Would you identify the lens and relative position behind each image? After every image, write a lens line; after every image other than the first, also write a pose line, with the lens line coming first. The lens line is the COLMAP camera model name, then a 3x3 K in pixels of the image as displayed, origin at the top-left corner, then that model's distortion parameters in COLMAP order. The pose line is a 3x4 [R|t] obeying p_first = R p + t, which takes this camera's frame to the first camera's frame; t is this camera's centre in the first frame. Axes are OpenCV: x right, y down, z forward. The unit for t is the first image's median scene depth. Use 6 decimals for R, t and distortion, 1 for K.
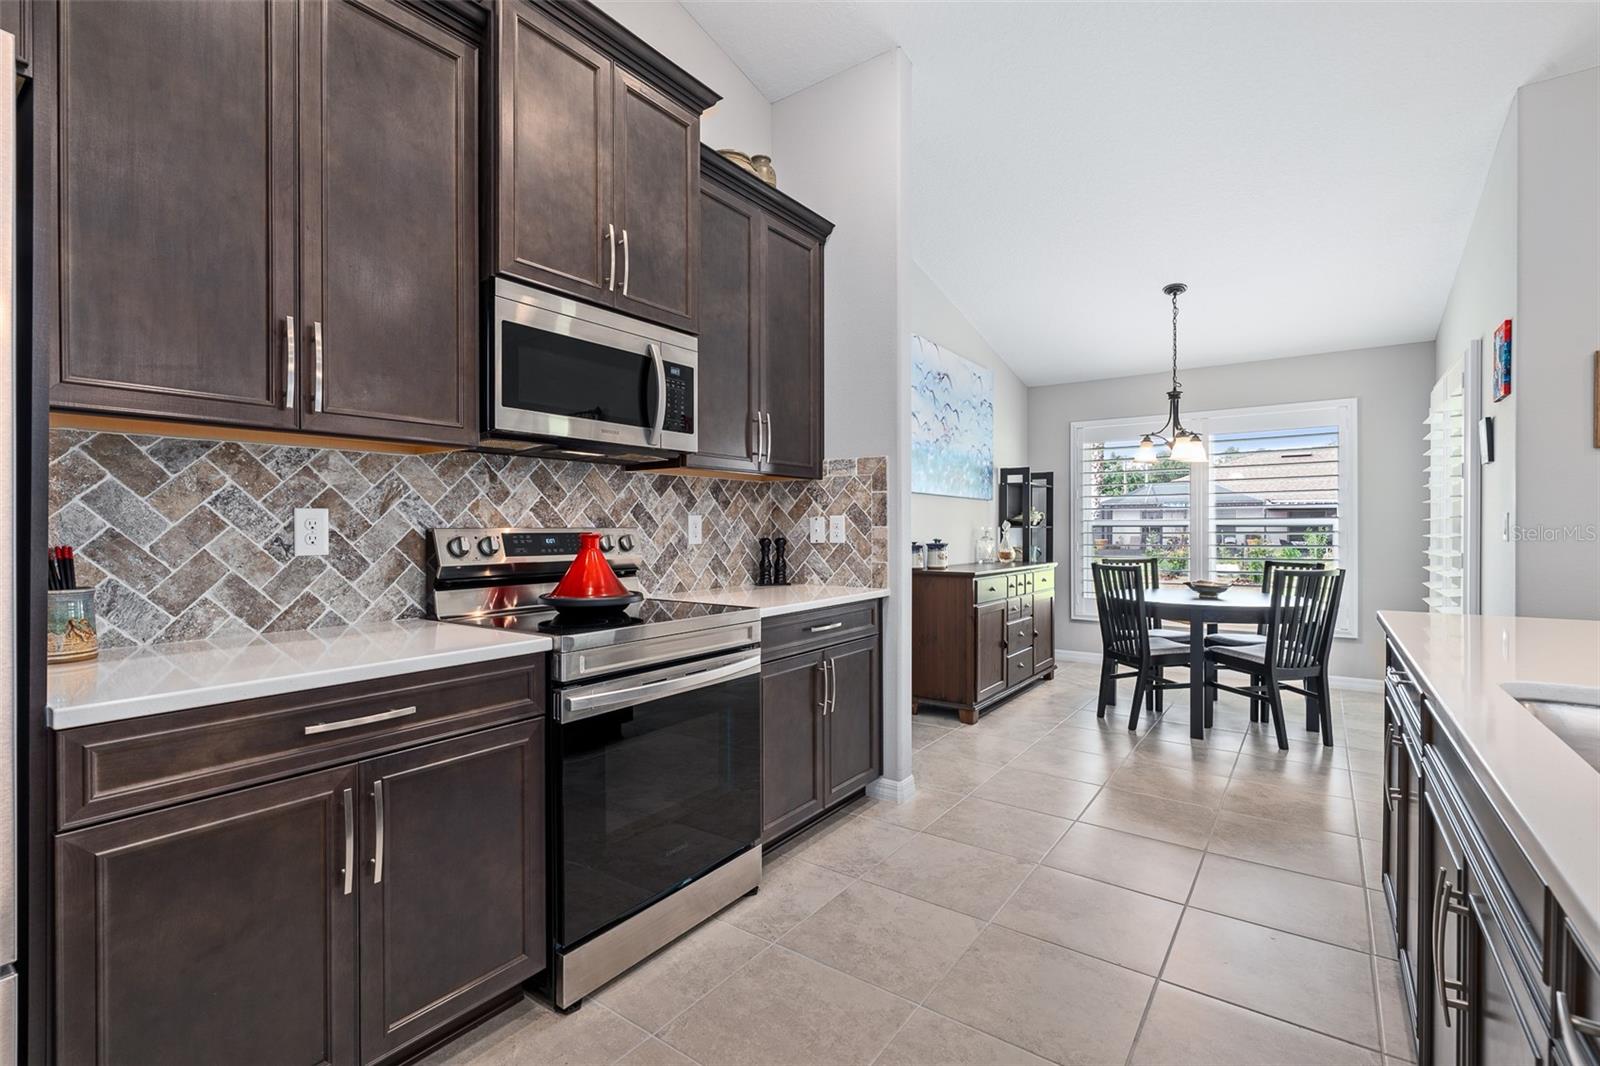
lens RADIAL K [[720.9, 0, 801.0], [0, 720.9, 528.9], [0, 0, 1]] dist [-0.003138, 0.000067]
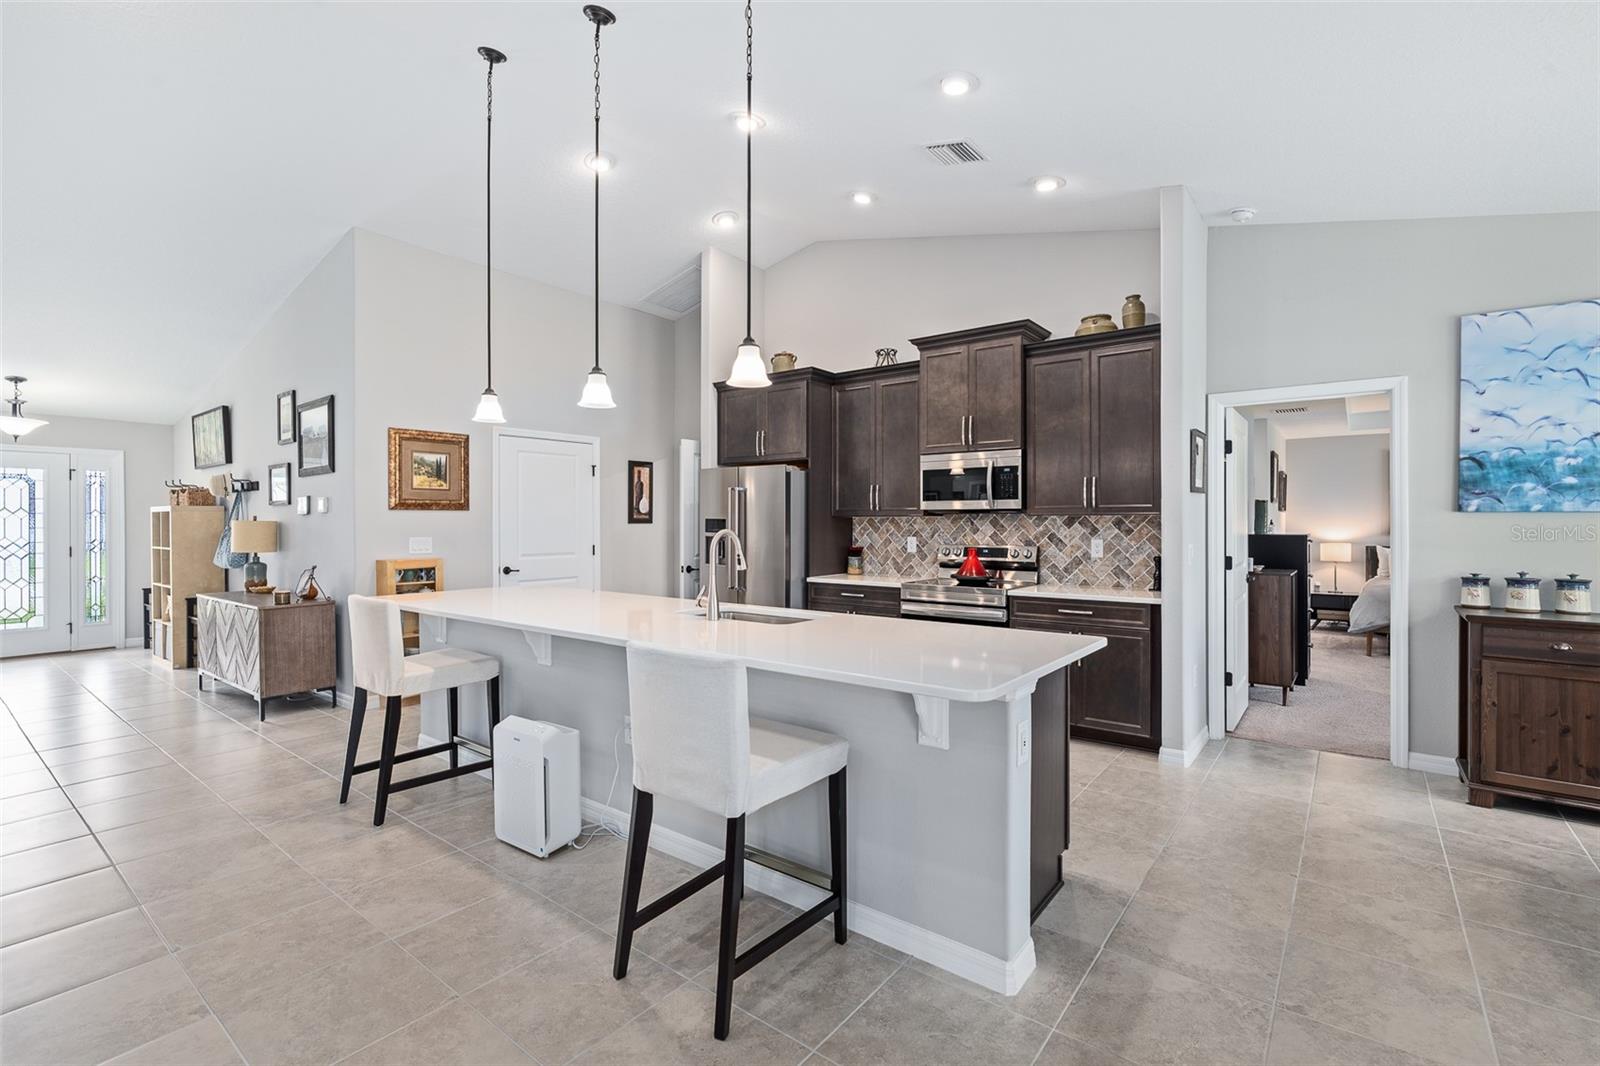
lens RADIAL K [[719.8, 0, 801.4], [0, 719.8, 521.8], [0, 0, 1]] dist [-0.004651, 0.000696]
pose [[-0.035839, 0.000454, -0.999357, 1.512677], [-0.002974, 0.999995, 0.000561, -0.058487], [0.999353, 0.002992, -0.035838, 0.403663]]
